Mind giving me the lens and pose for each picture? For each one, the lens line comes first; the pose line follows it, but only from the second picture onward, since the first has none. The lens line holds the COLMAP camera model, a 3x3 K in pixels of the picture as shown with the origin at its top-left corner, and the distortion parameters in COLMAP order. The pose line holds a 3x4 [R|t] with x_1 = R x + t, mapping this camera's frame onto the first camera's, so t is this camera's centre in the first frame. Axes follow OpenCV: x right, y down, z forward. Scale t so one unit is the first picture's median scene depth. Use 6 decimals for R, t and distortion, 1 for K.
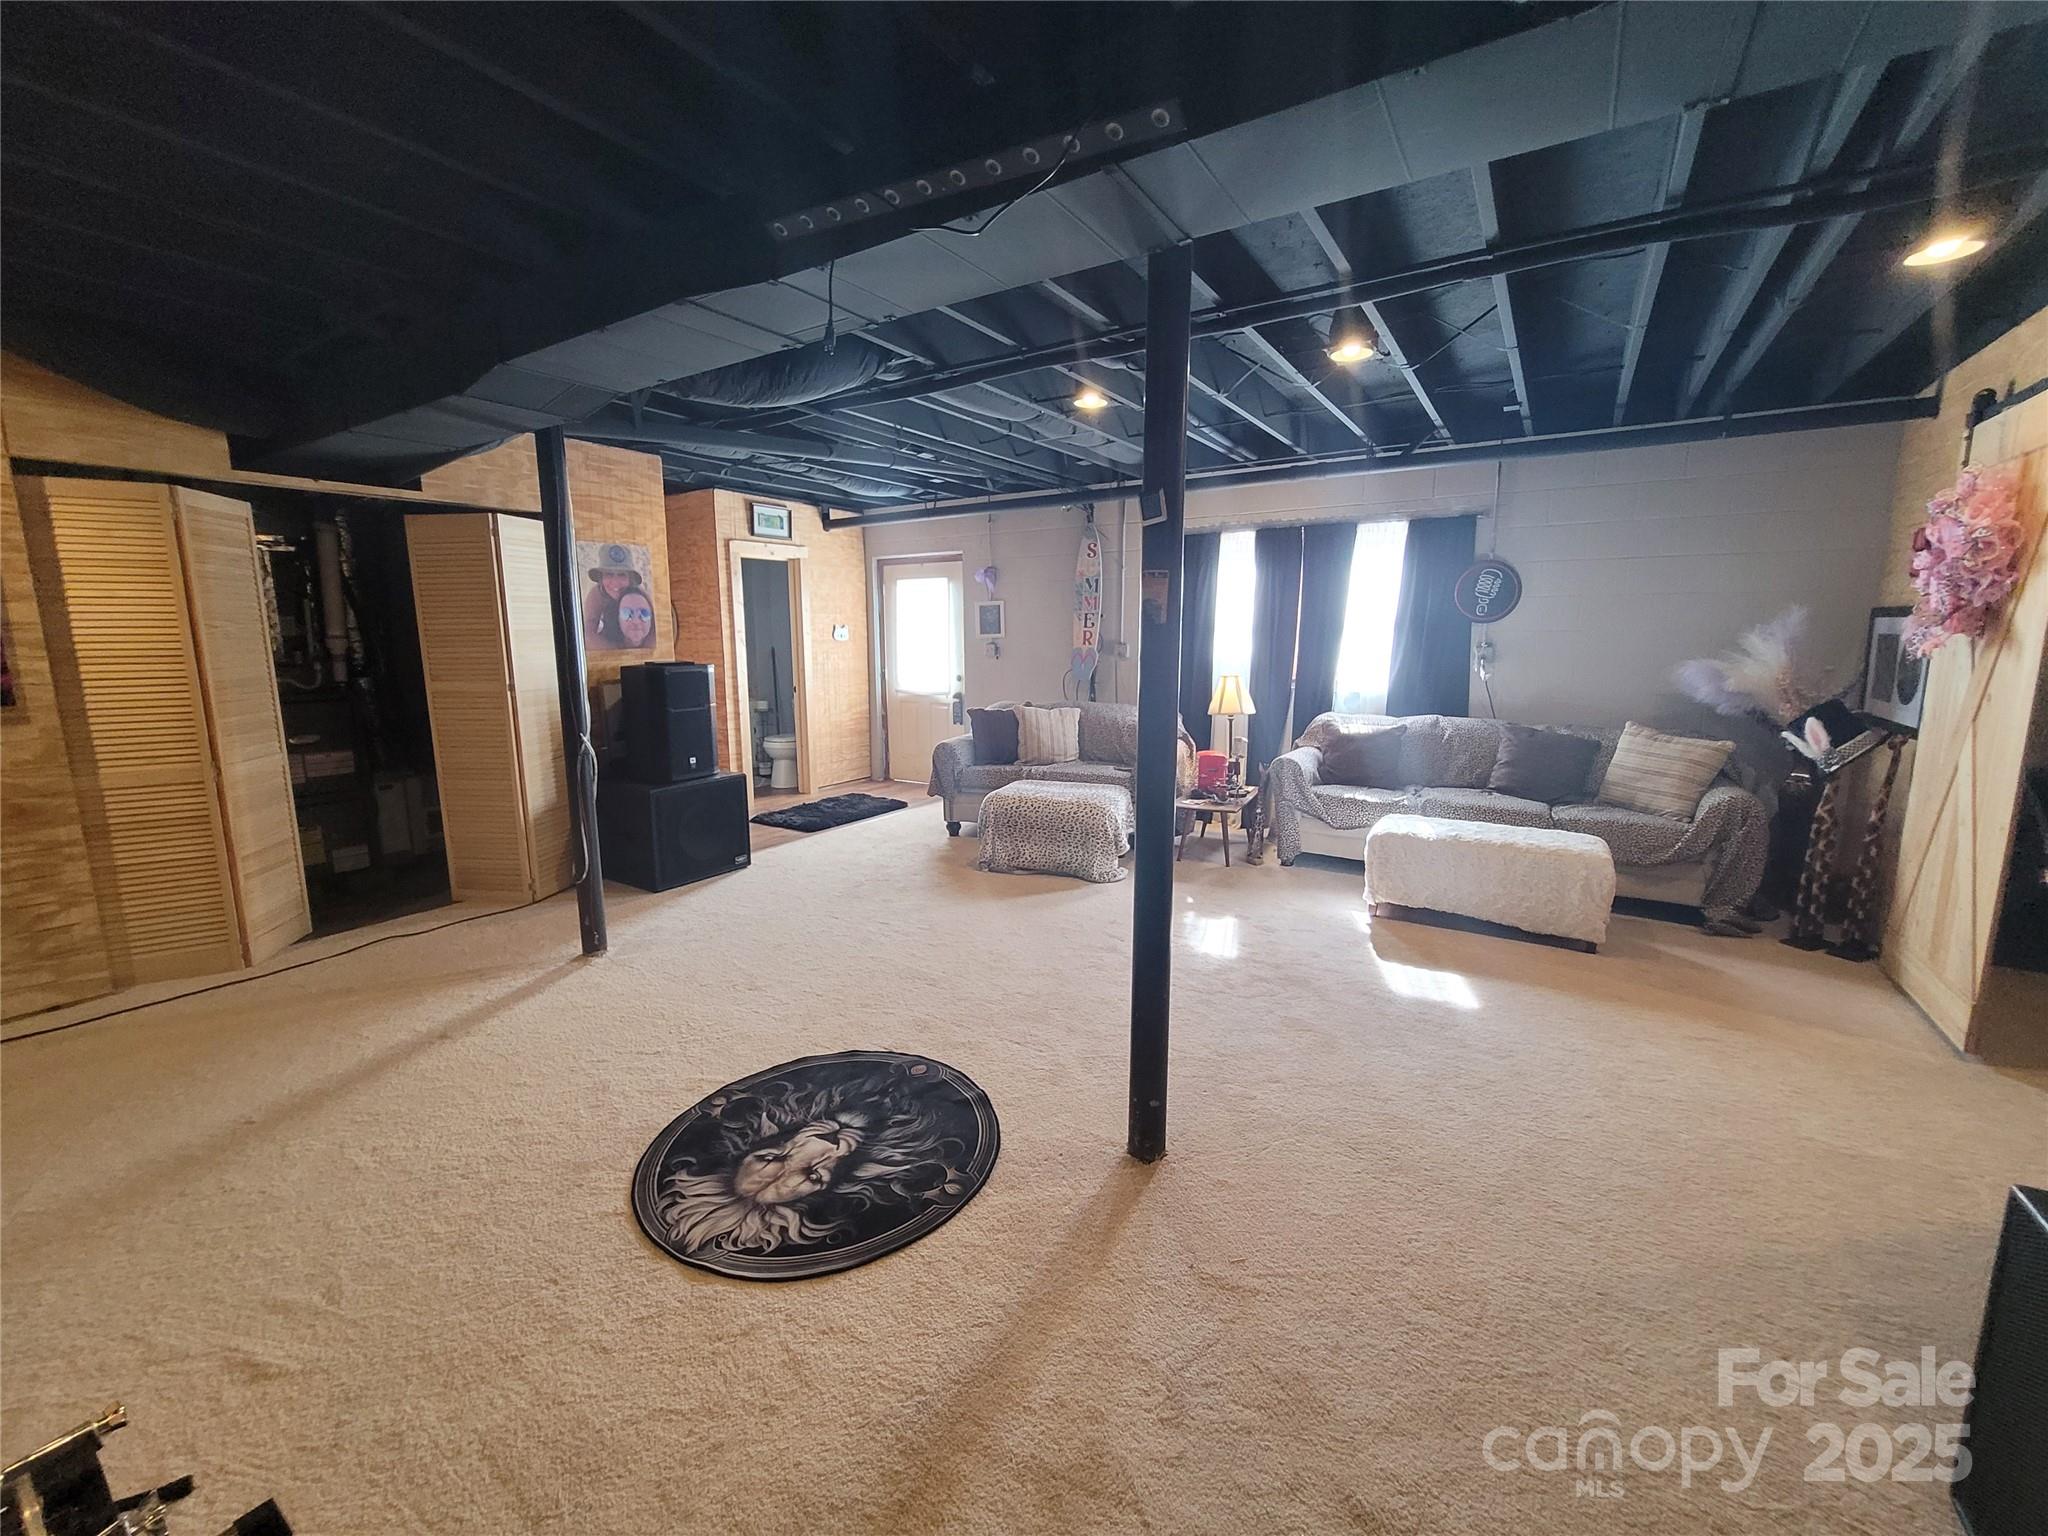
lens RADIAL K [[833.0, 0, 1023.3], [0, 833.0, 763.5], [0, 0, 1]] dist [0.001460, 0.000124]
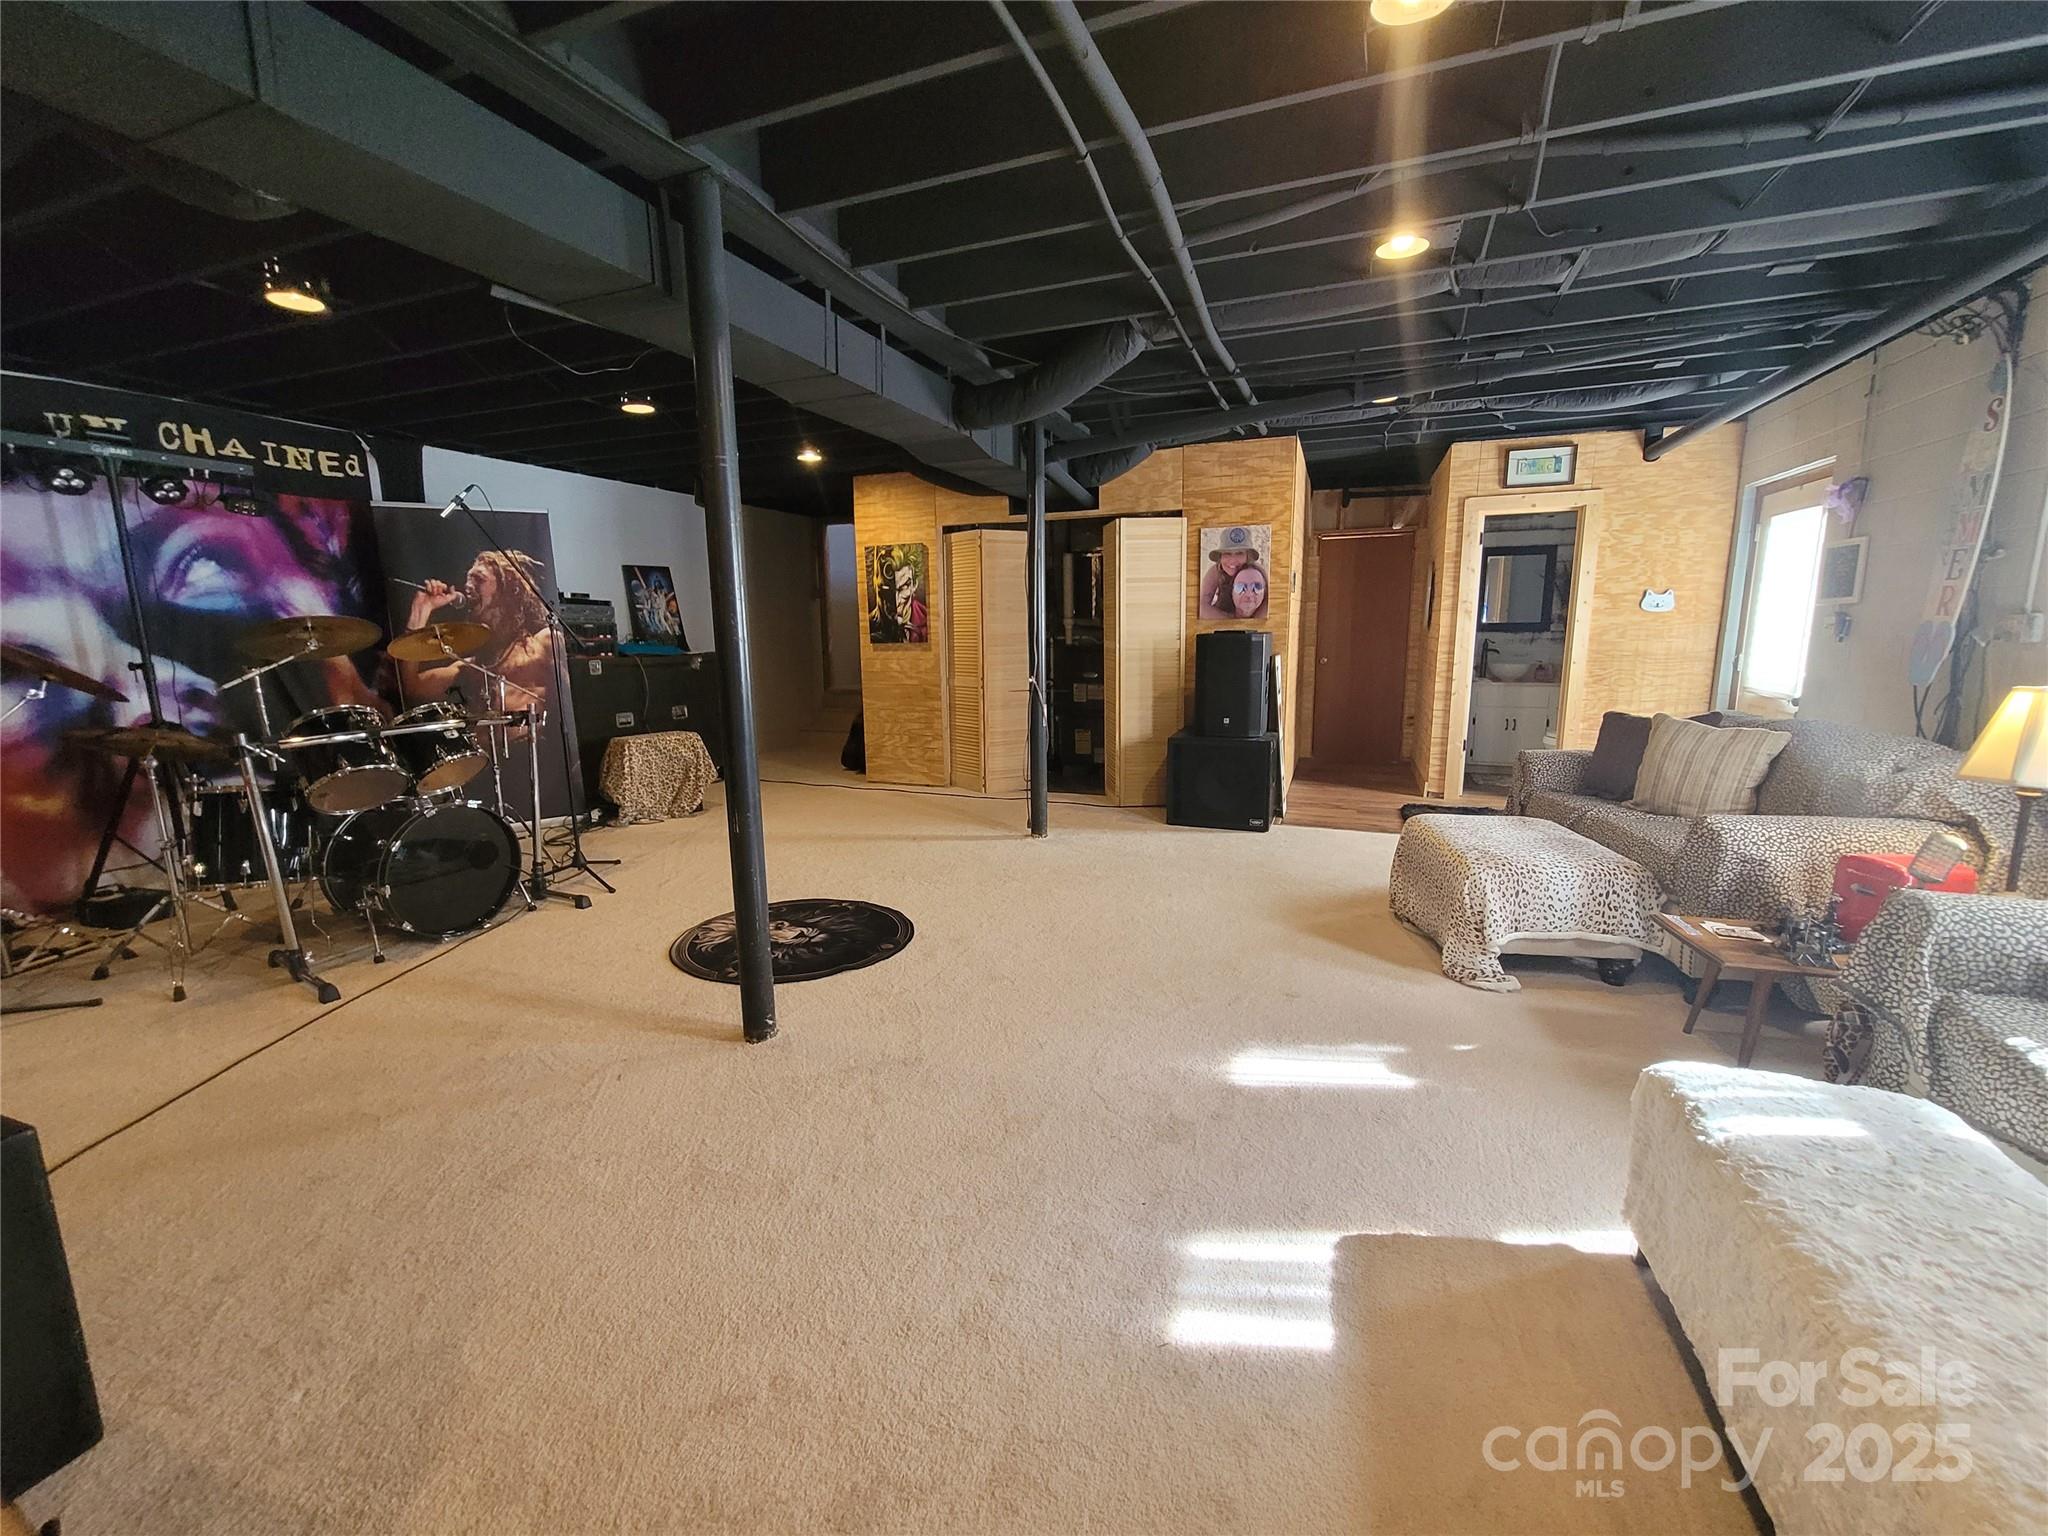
lens RADIAL K [[833.0, 0, 1020.6], [0, 833.0, 765.6], [0, 0, 1]] dist [0.001460, 0.000124]
pose [[0.195273, 0.169988, -0.965905, 0.665011], [-0.143693, 0.979196, 0.143277, -0.068643], [0.970165, 0.110815, 0.215637, 0.543642]]
